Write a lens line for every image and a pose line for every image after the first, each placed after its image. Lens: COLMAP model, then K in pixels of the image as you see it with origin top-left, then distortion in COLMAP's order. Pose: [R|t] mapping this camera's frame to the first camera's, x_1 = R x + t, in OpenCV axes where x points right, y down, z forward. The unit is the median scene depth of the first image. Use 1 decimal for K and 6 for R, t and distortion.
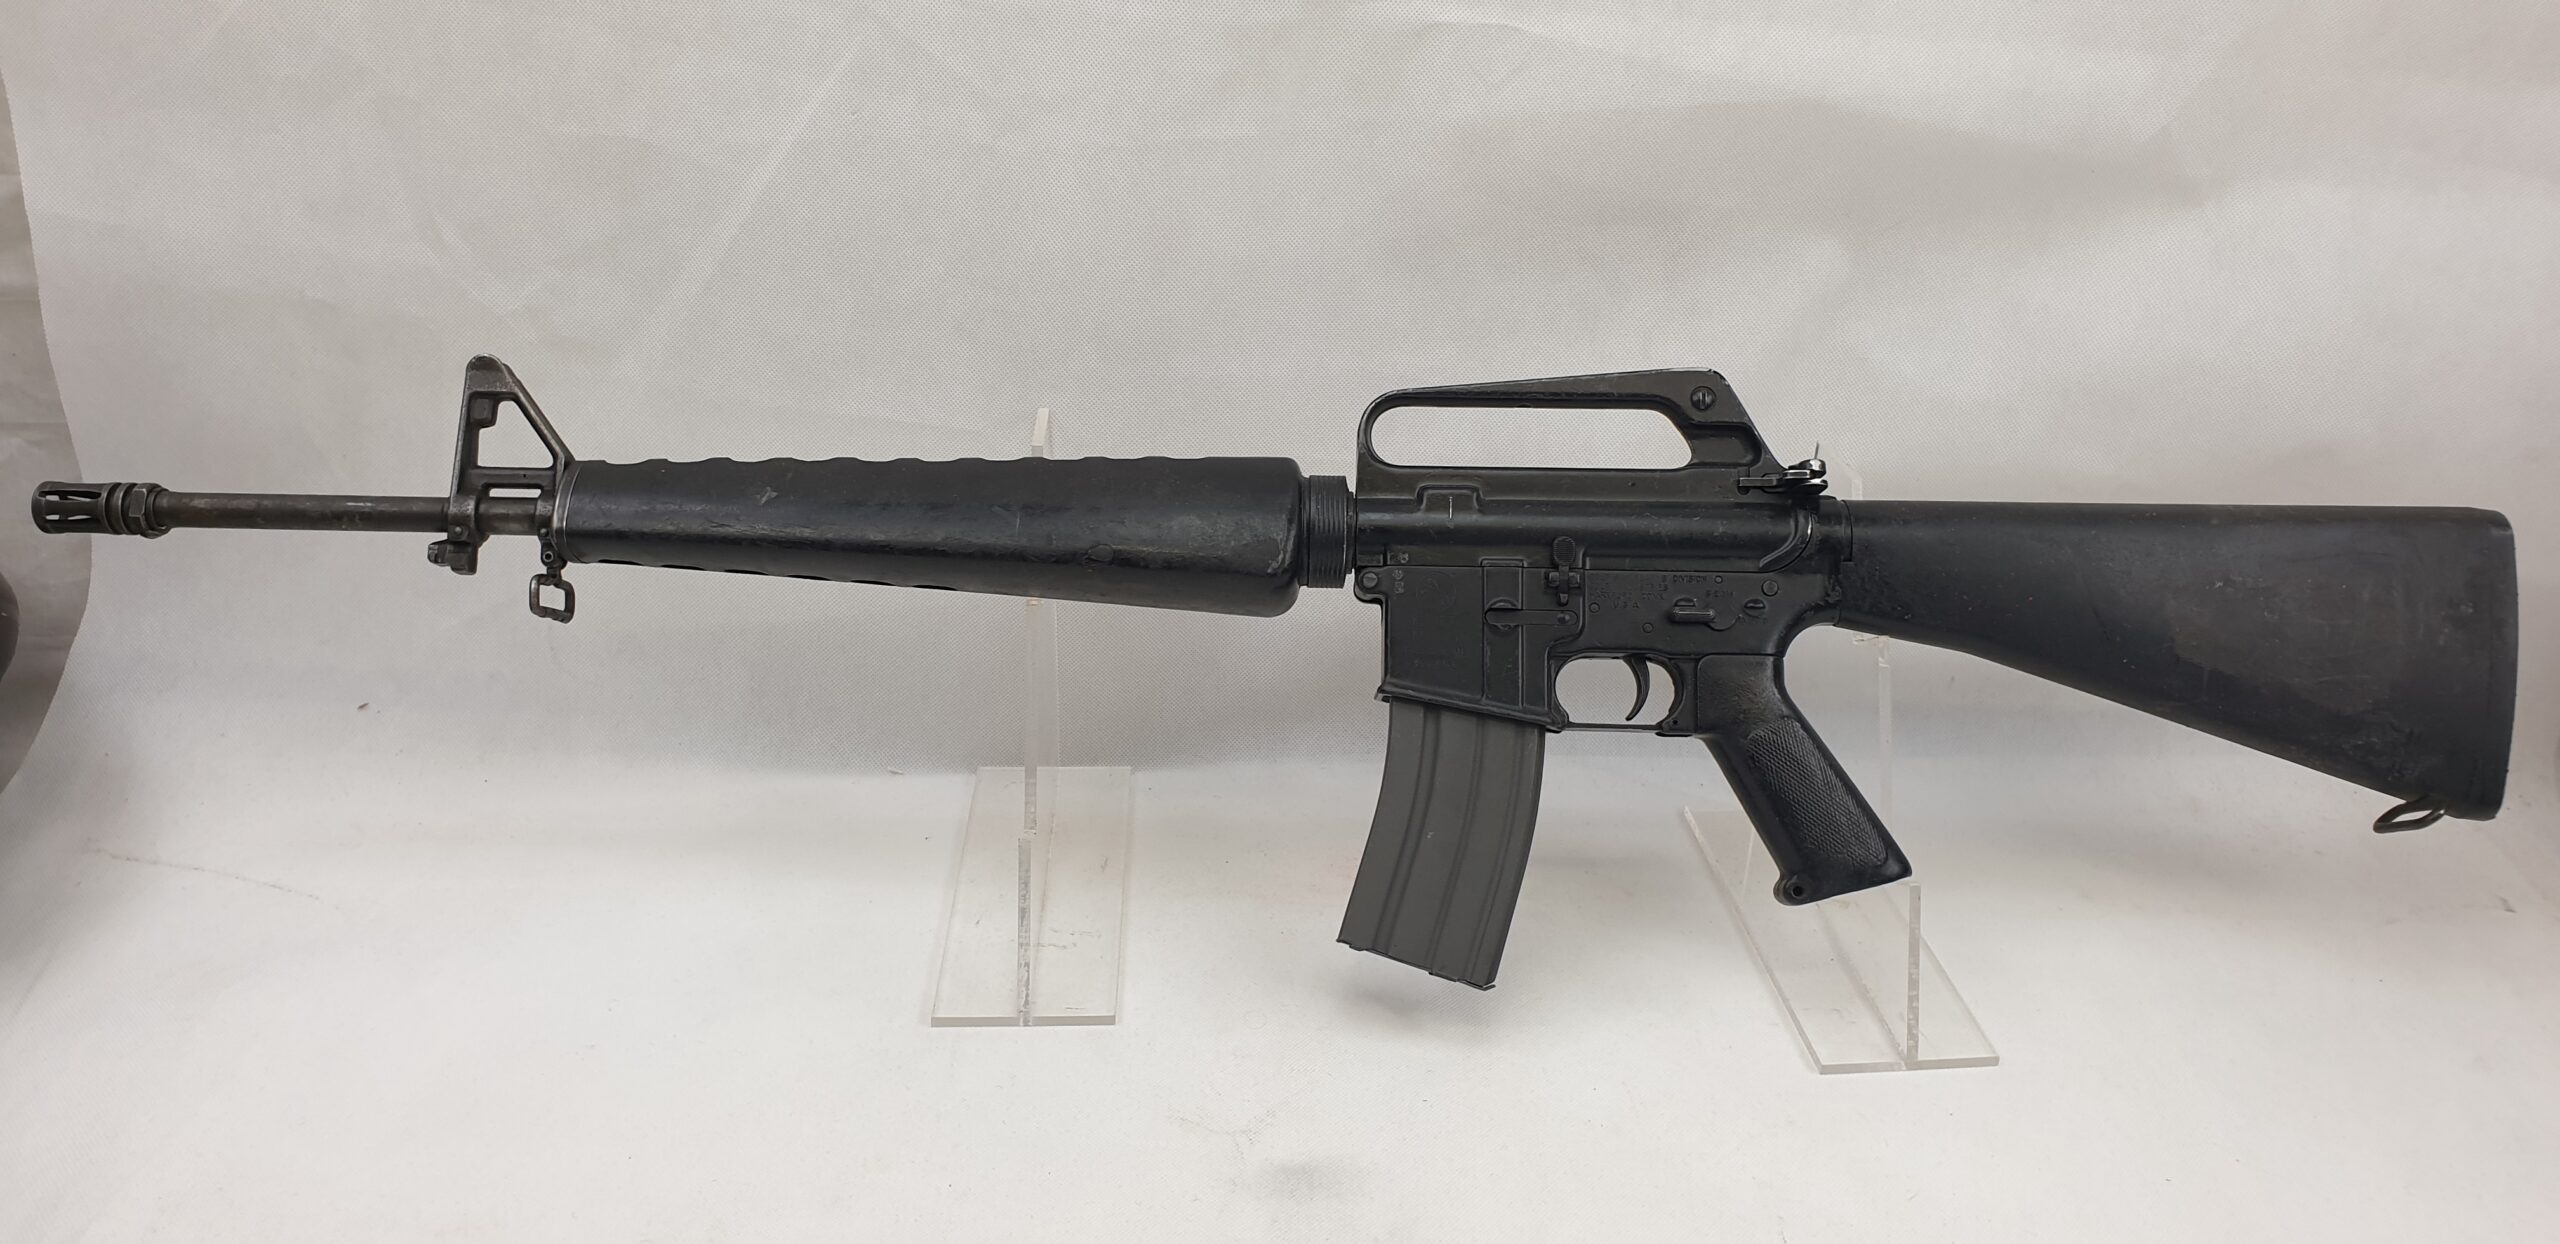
lens RADIAL K [[2029.5, 0, 1285.6], [0, 2029.5, 658.6], [0, 0, 1]] dist [0.110917, -0.209619]
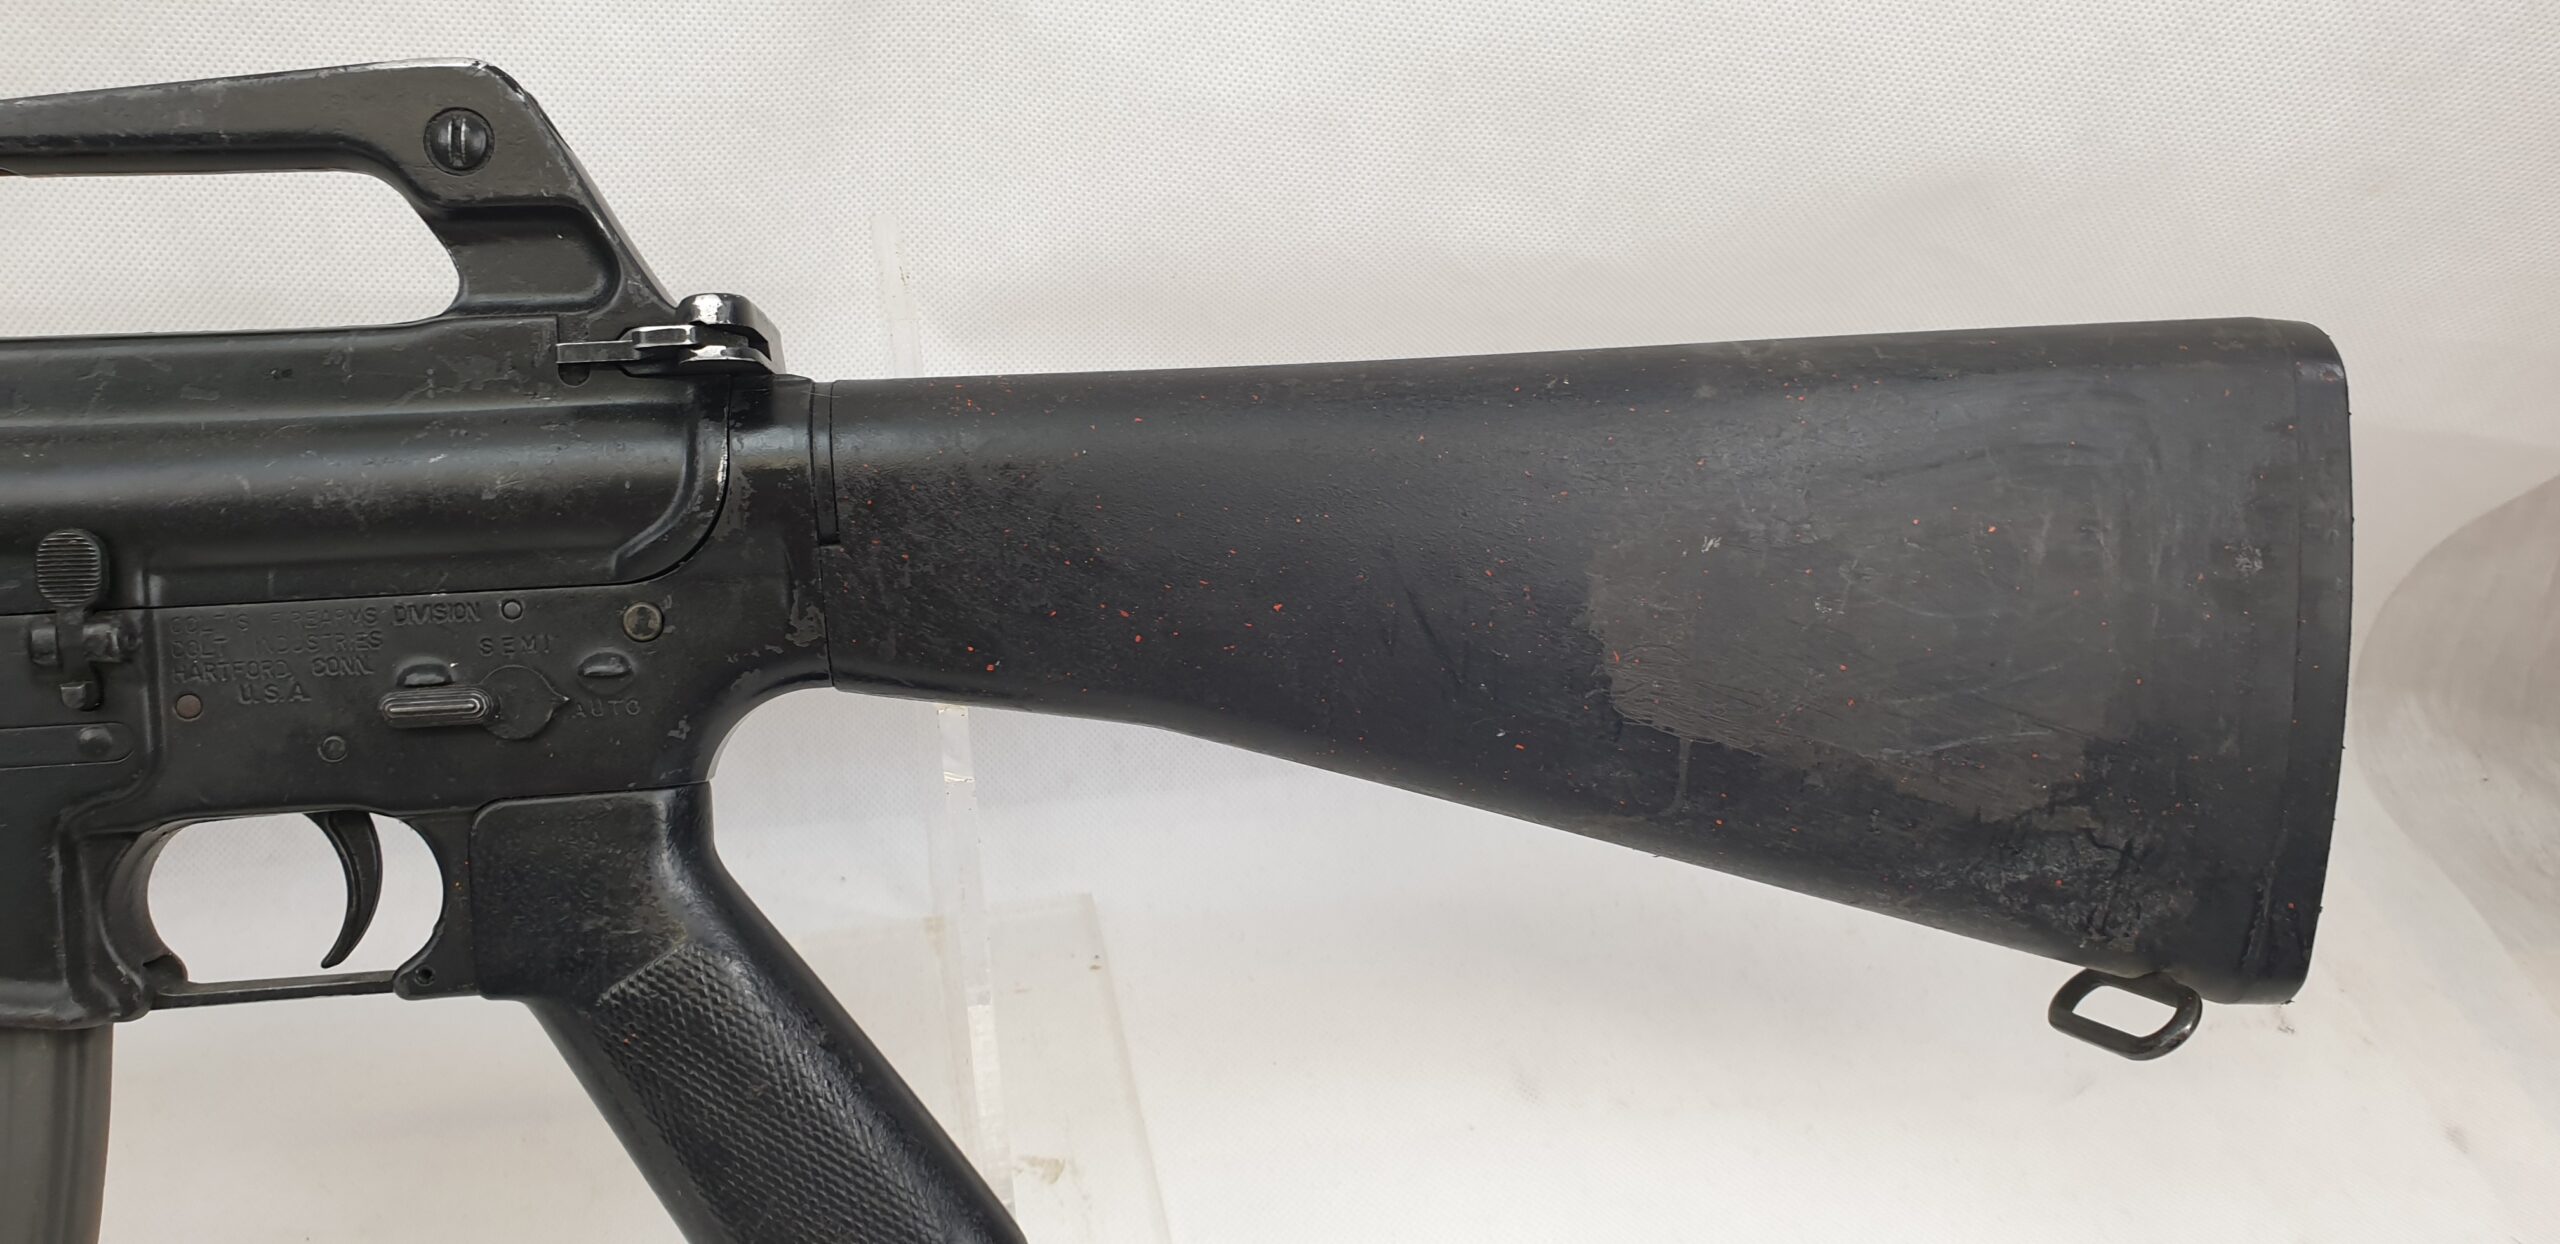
lens RADIAL K [[2060.4, 0, 1388.0], [0, 2060.4, 625.9], [0, 0, 1]] dist [-0.024894, 0.007003]
pose [[0.988505, -0.071879, 0.133006, 0.324819], [0.051701, 0.987427, 0.149382, -0.085434], [-0.142071, -0.140789, 0.979793, 0.581088]]
